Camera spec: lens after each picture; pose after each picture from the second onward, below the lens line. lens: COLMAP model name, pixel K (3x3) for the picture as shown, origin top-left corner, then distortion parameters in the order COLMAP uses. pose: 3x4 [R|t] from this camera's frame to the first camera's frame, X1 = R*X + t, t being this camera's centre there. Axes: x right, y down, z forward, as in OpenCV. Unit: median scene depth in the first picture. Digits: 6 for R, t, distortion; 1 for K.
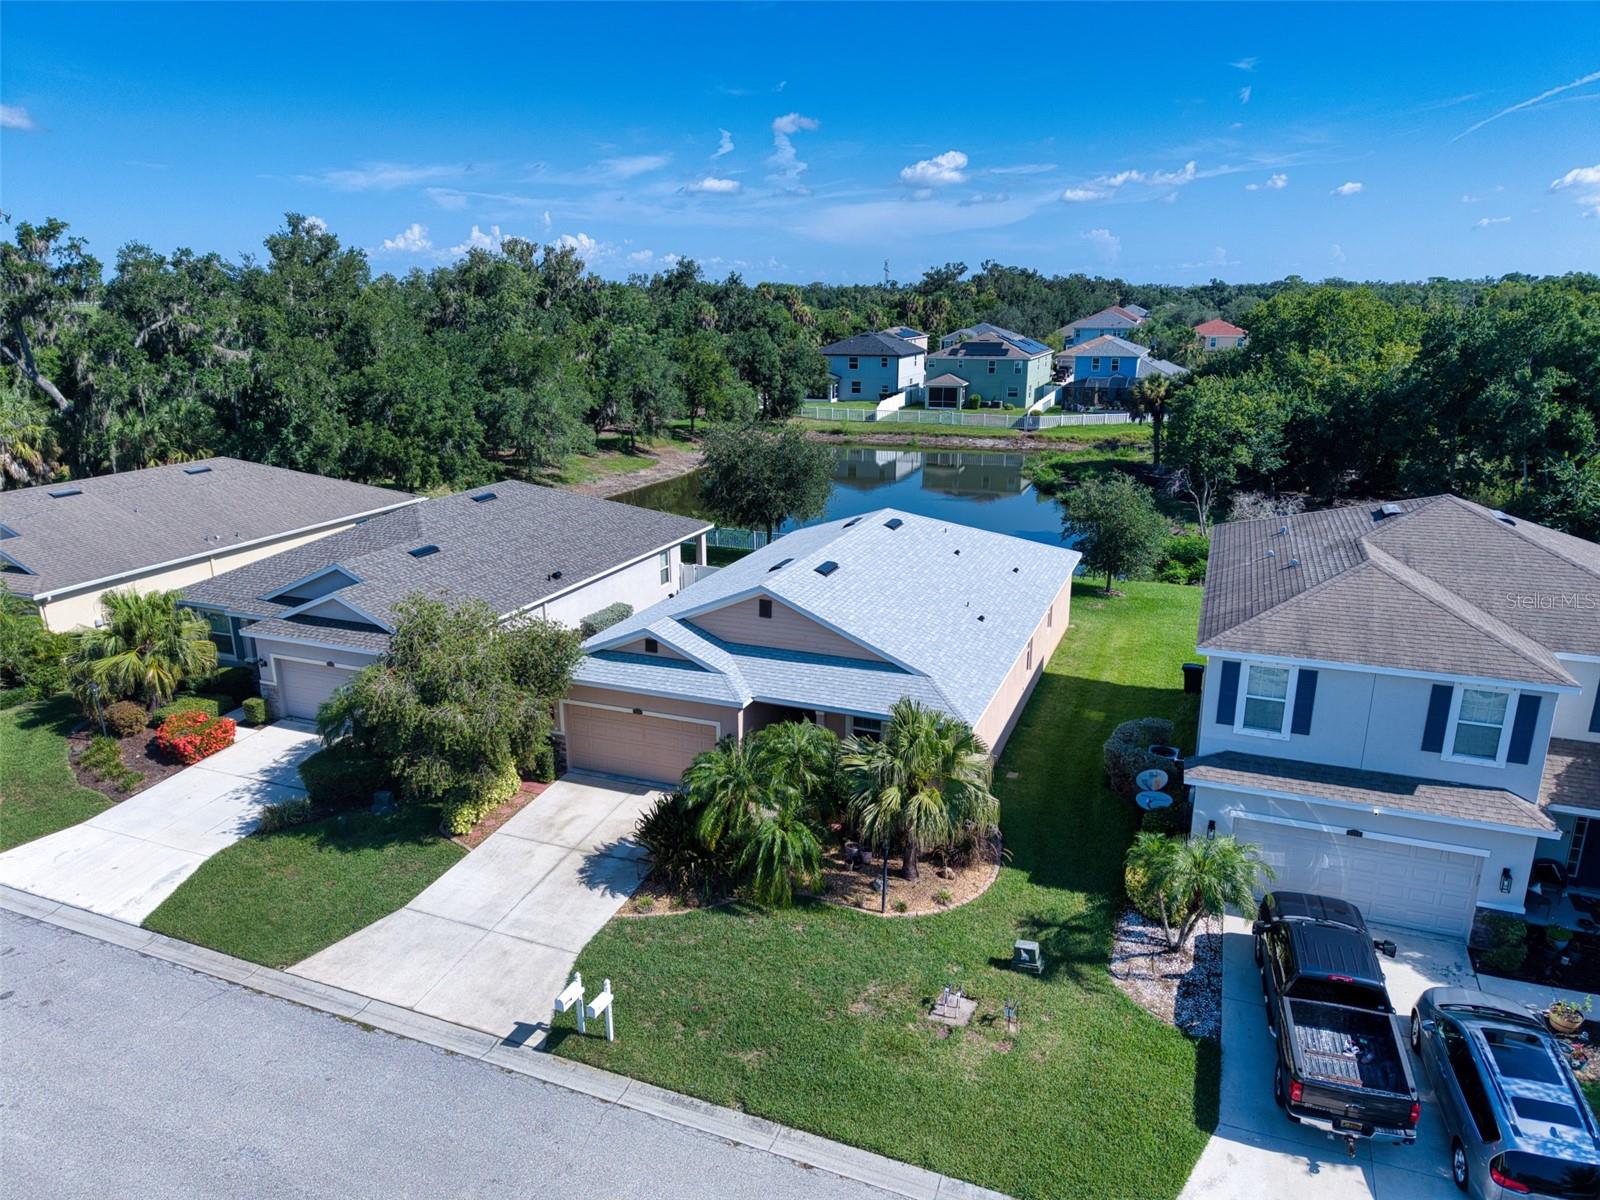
lens RADIAL K [[1067.8, 0, 799.6], [0, 1067.8, 609.5], [0, 0, 1]] dist [0.033008, -0.033416]
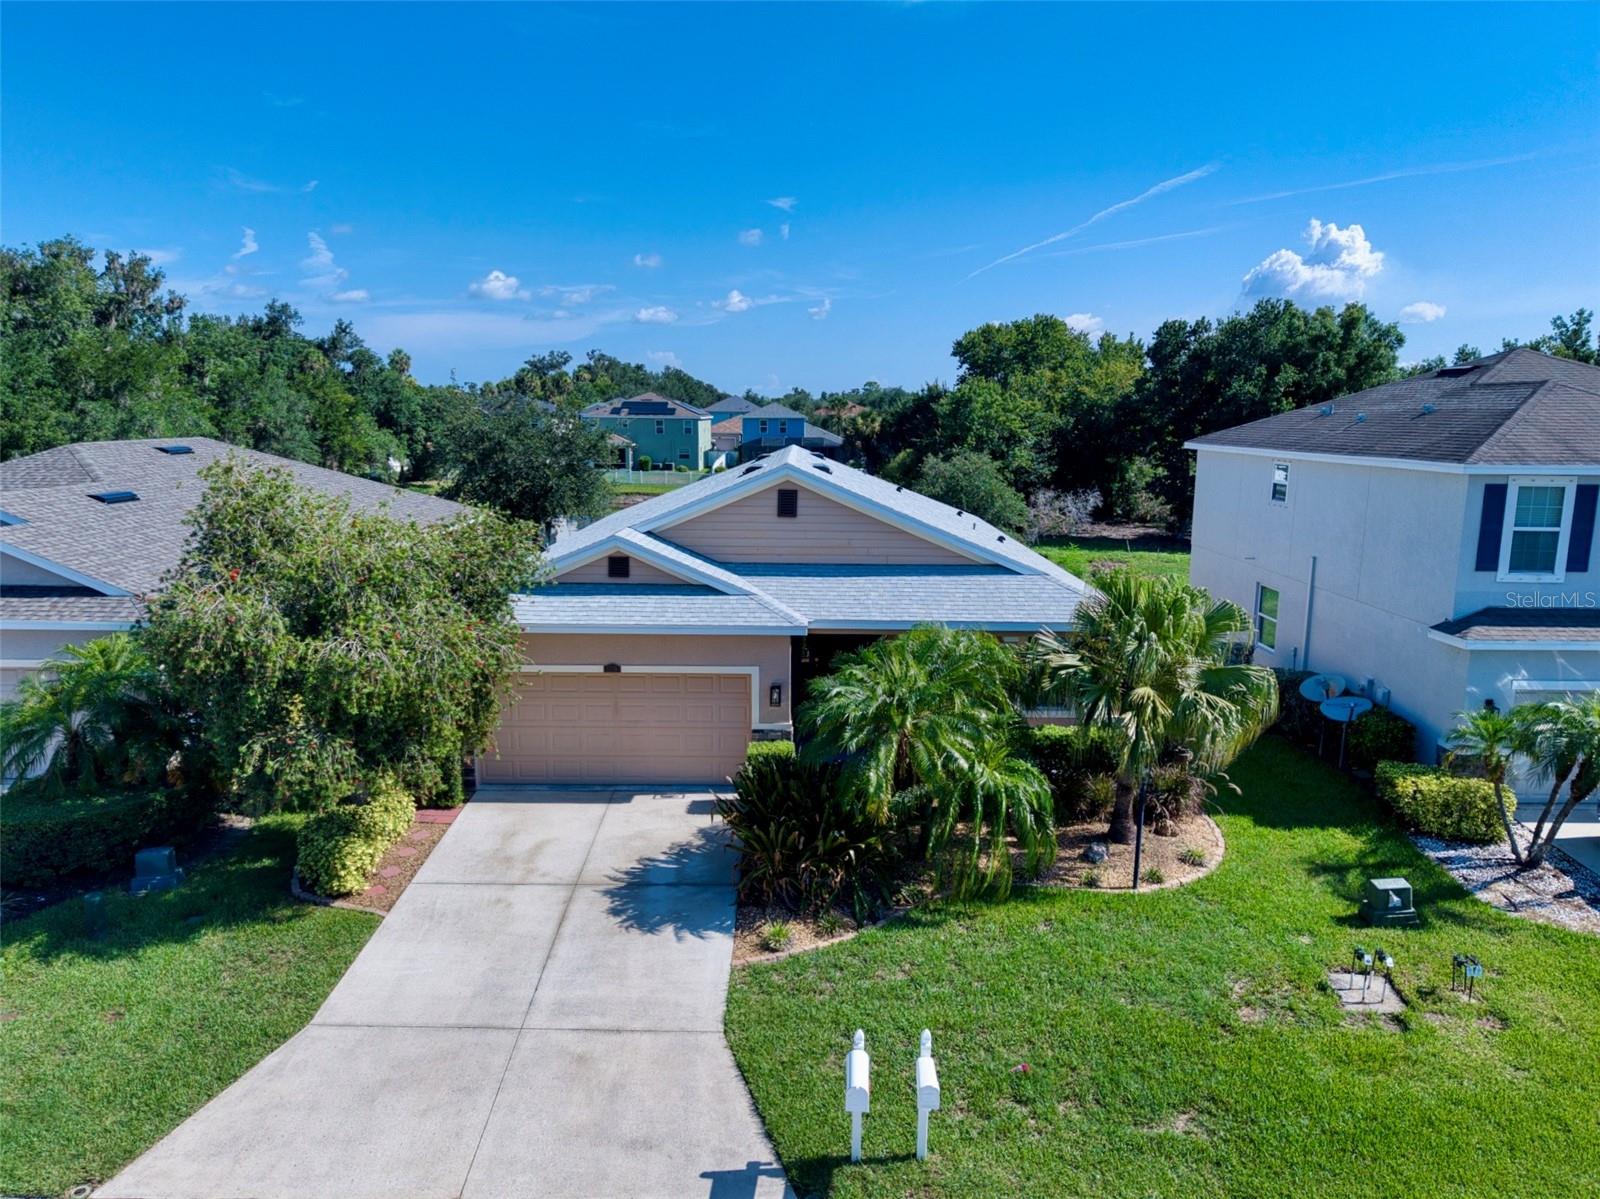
lens RADIAL K [[1117.2, 0, 800.1], [0, 1117.2, 625.0], [0, 0, 1]] dist [0.036574, -0.037597]
pose [[0.930479, -0.058574, 0.361633, -0.286810], [0.093425, 0.992436, -0.079635, 0.134196], [-0.354233, 0.107884, 0.928913, 0.356399]]
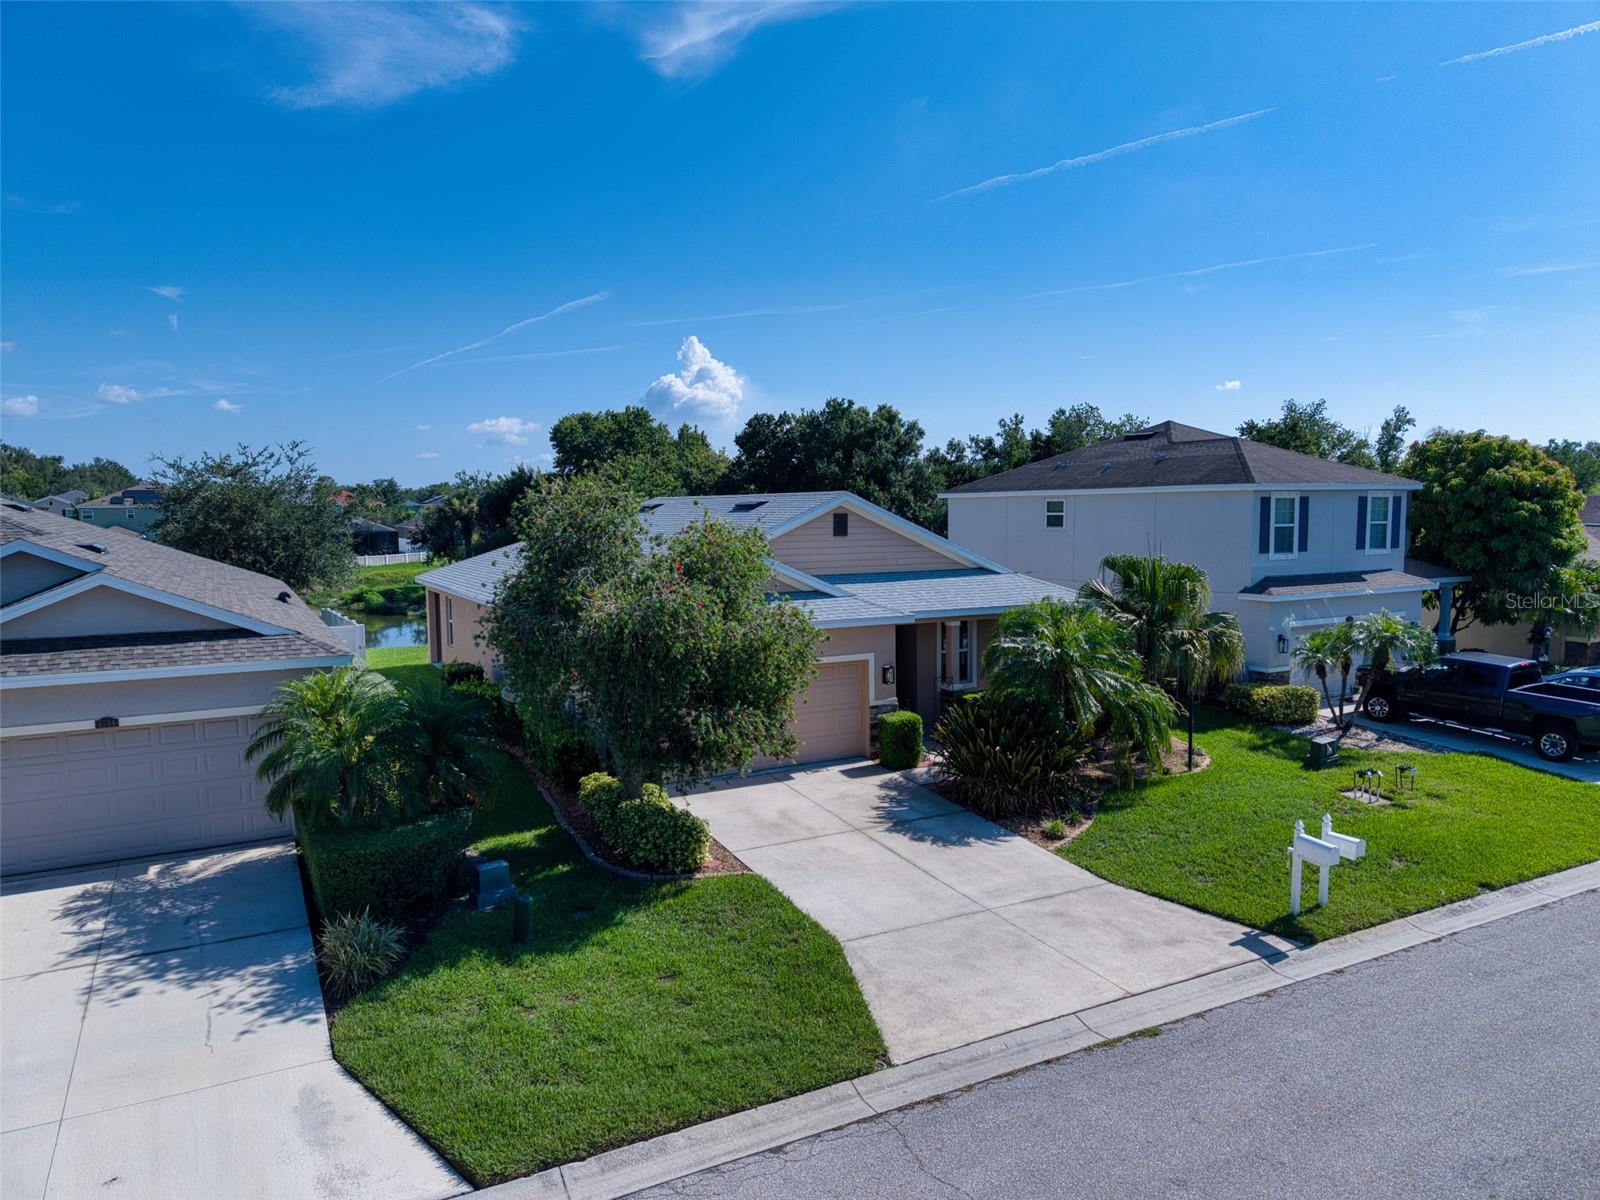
lens RADIAL K [[1067.8, 0, 803.0], [0, 1067.8, 603.7], [0, 0, 1]] dist [0.033008, -0.033416]
pose [[0.637258, -0.071797, 0.767299, -0.688549], [0.224358, 0.969807, -0.095589, 0.131320], [-0.737269, 0.233065, 0.634125, 0.524744]]
